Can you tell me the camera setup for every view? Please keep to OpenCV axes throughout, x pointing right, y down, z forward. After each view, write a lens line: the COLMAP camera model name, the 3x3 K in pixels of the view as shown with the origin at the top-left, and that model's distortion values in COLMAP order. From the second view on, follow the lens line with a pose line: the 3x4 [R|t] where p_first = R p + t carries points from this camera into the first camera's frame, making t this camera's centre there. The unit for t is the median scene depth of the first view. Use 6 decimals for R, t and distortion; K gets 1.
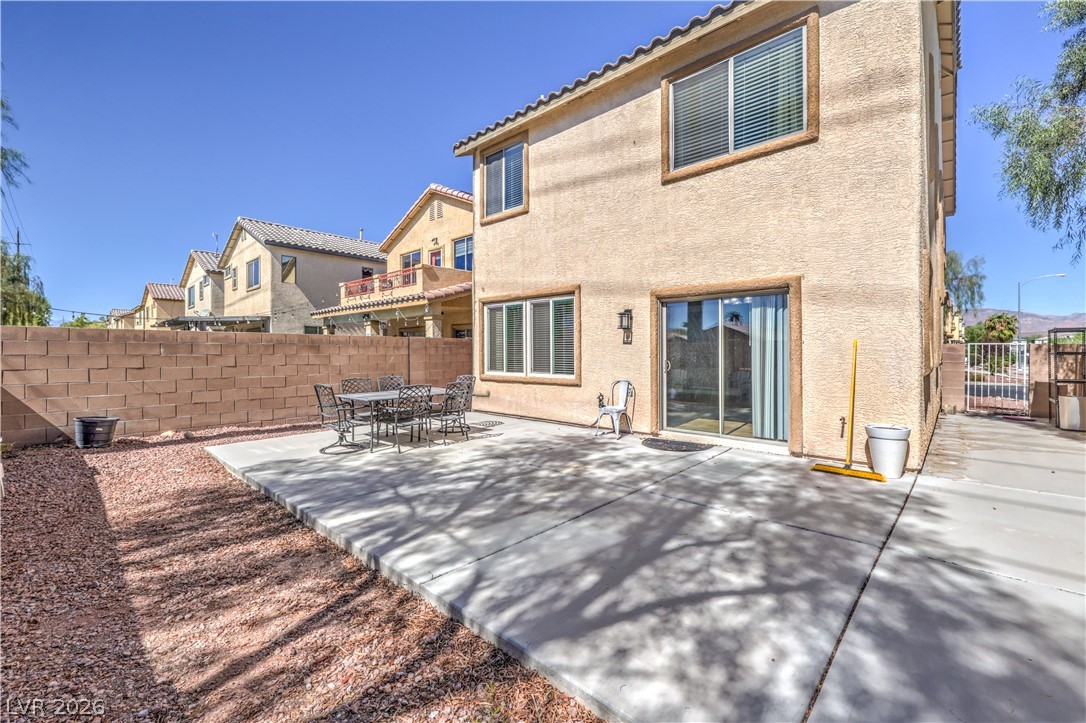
lens RADIAL K [[437.8, 0, 546.1], [0, 437.8, 354.2], [0, 0, 1]] dist [-0.007806, 0.002698]
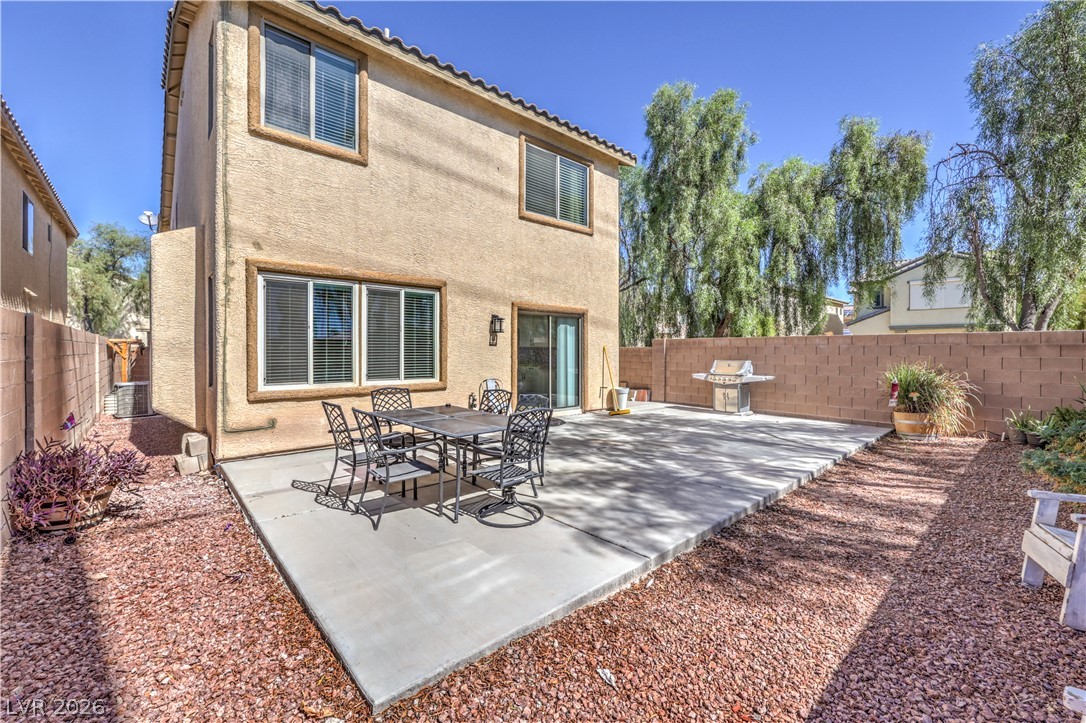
lens RADIAL K [[437.8, 0, 535.7], [0, 437.8, 354.5], [0, 0, 1]] dist [-0.007806, 0.002698]
pose [[0.123657, -0.006565, 0.992303, -1.495009], [0.002824, 0.999976, 0.006263, -0.013192], [-0.992321, 0.002028, 0.123673, 1.244926]]
